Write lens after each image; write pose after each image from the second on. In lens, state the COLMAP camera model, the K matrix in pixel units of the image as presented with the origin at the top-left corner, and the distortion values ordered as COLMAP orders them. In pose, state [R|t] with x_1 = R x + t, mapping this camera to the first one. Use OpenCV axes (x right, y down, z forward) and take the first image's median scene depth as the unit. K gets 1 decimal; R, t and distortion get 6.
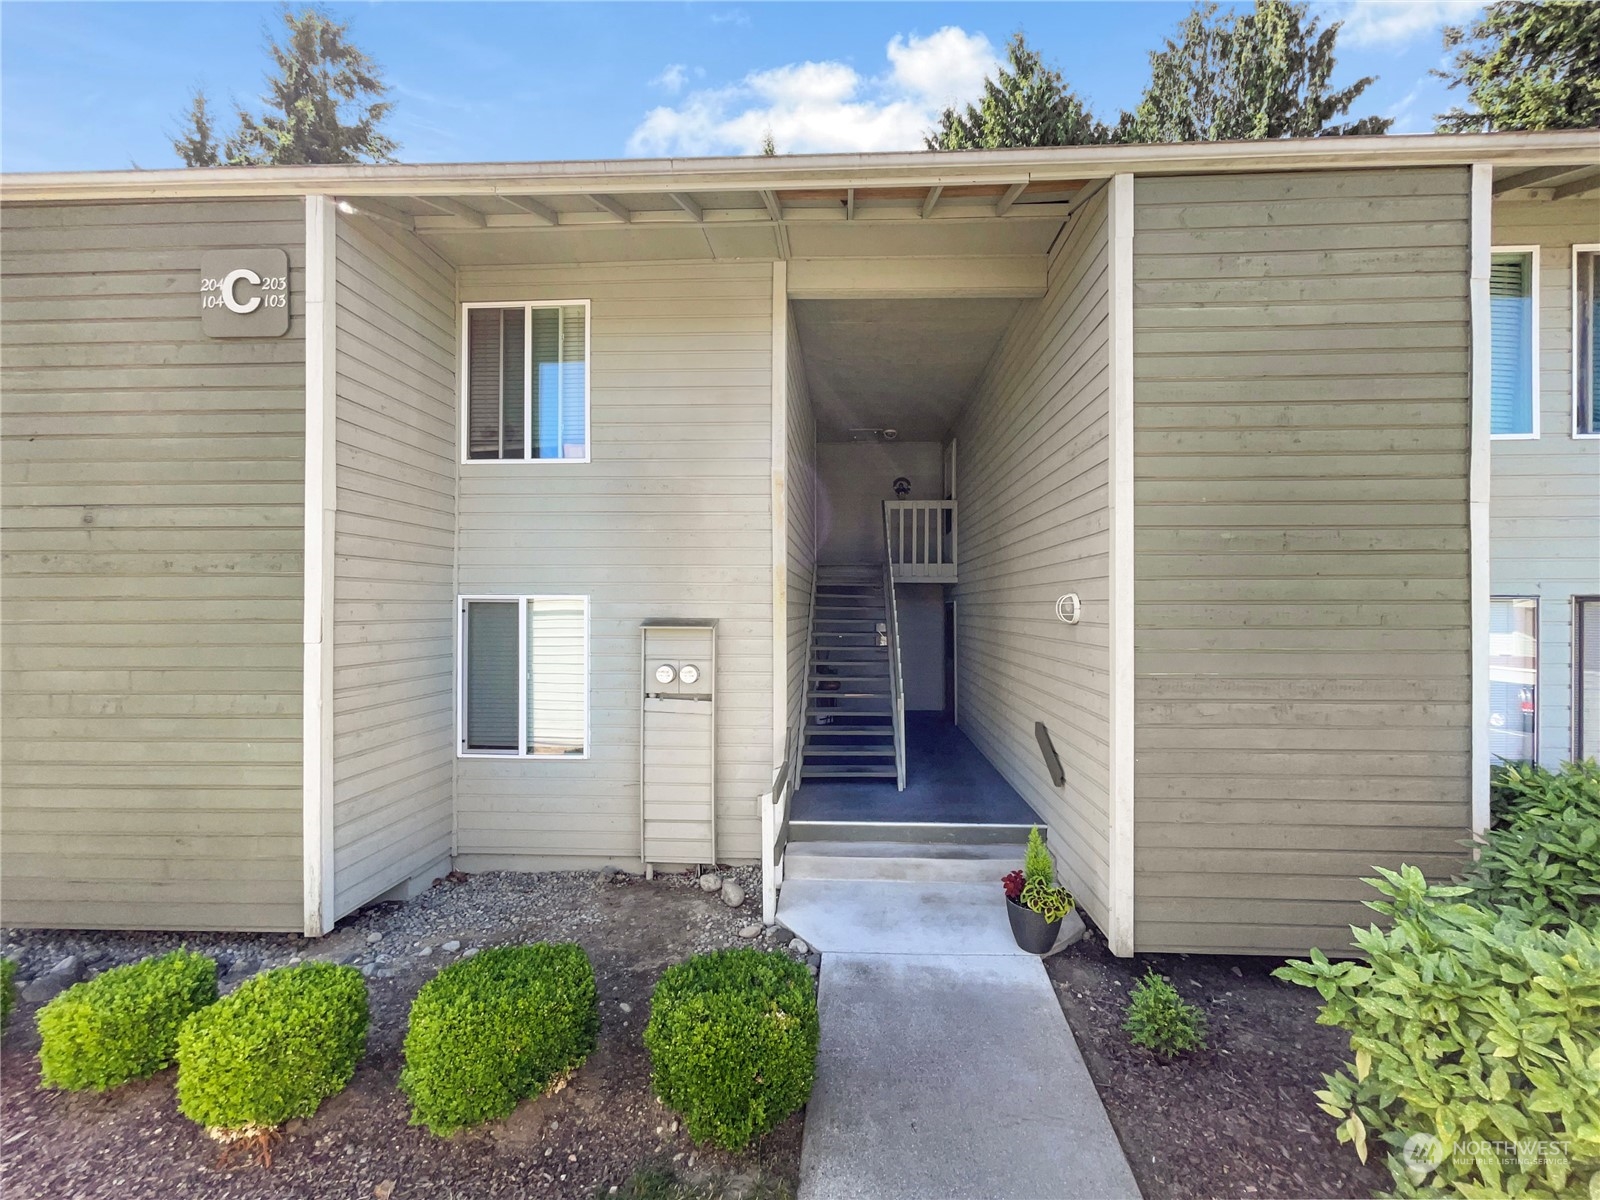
lens RADIAL K [[881.3, 0, 804.0], [0, 881.3, 603.1], [0, 0, 1]] dist [-0.005616, -0.000554]
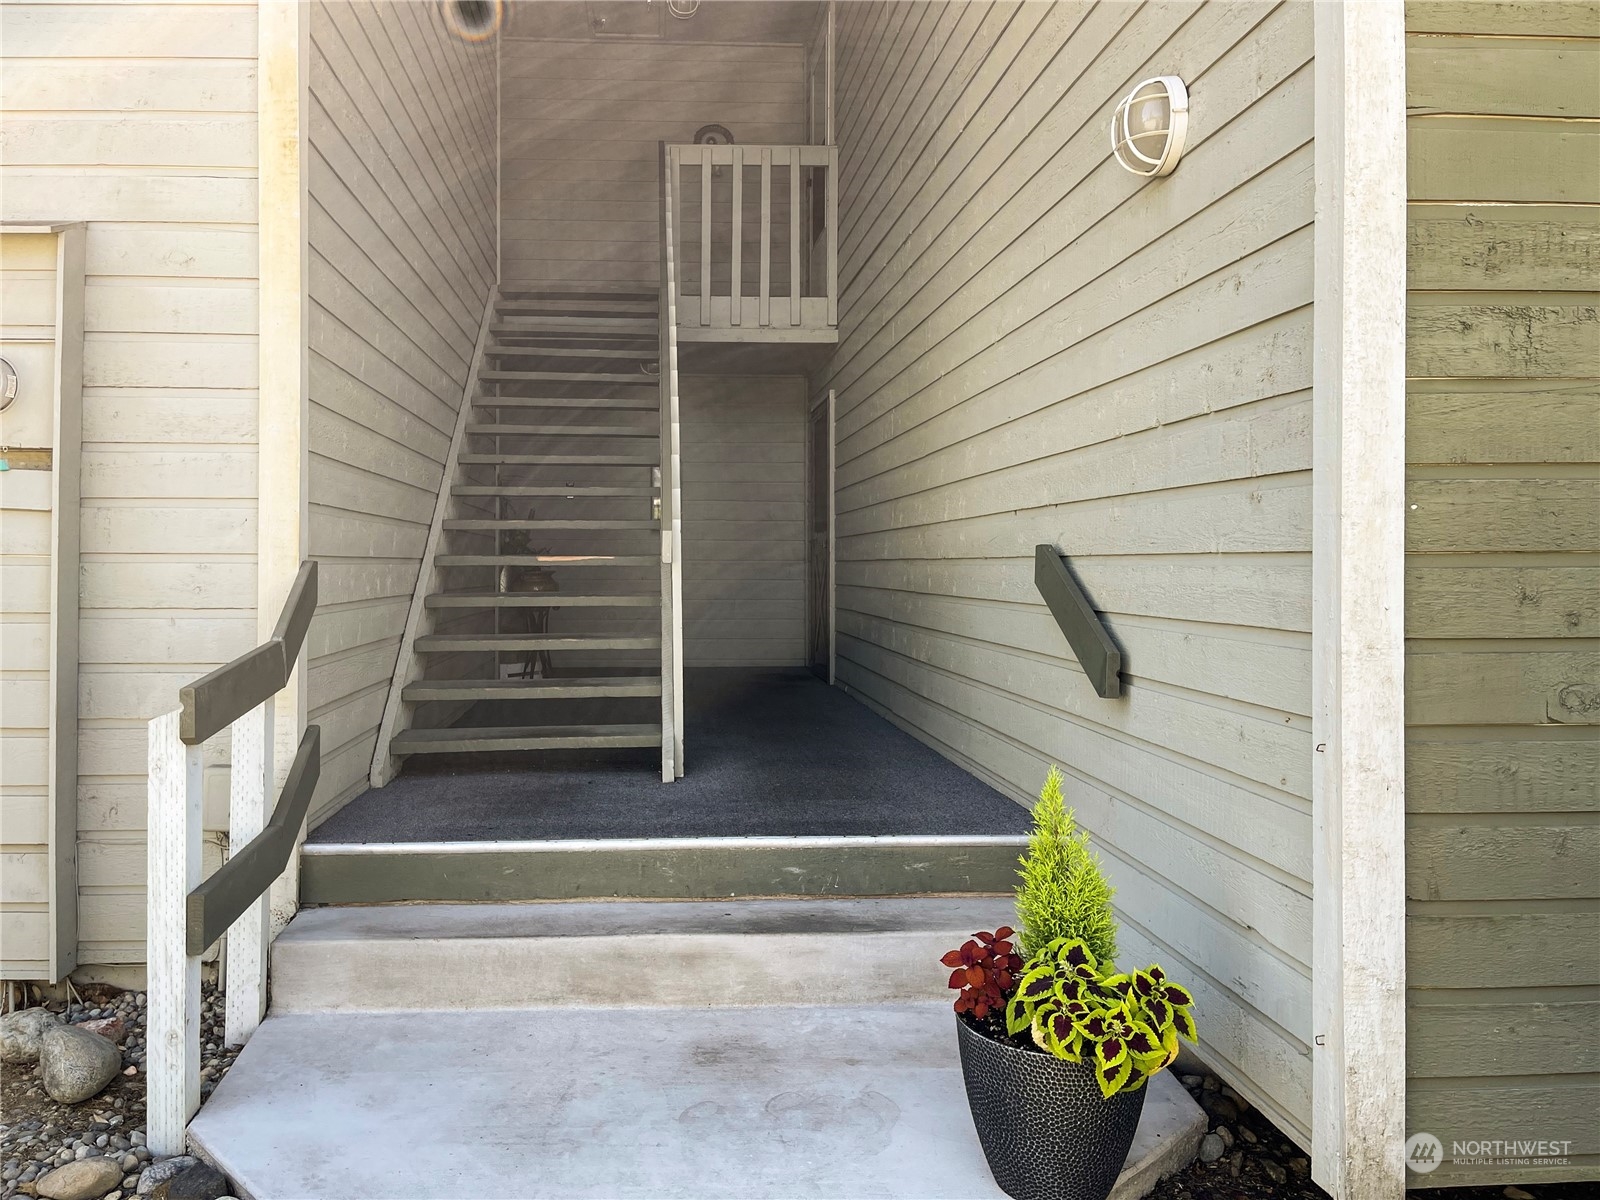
lens RADIAL K [[1533.9, 0, 796.2], [0, 1533.9, 601.2], [0, 0, 1]] dist [0.029567, 0.000000]
pose [[0.991483, 0.008438, 0.129965, 0.093757], [-0.006313, 0.999840, -0.016748, 0.175573], [-0.130085, 0.015785, 0.991377, 0.429013]]
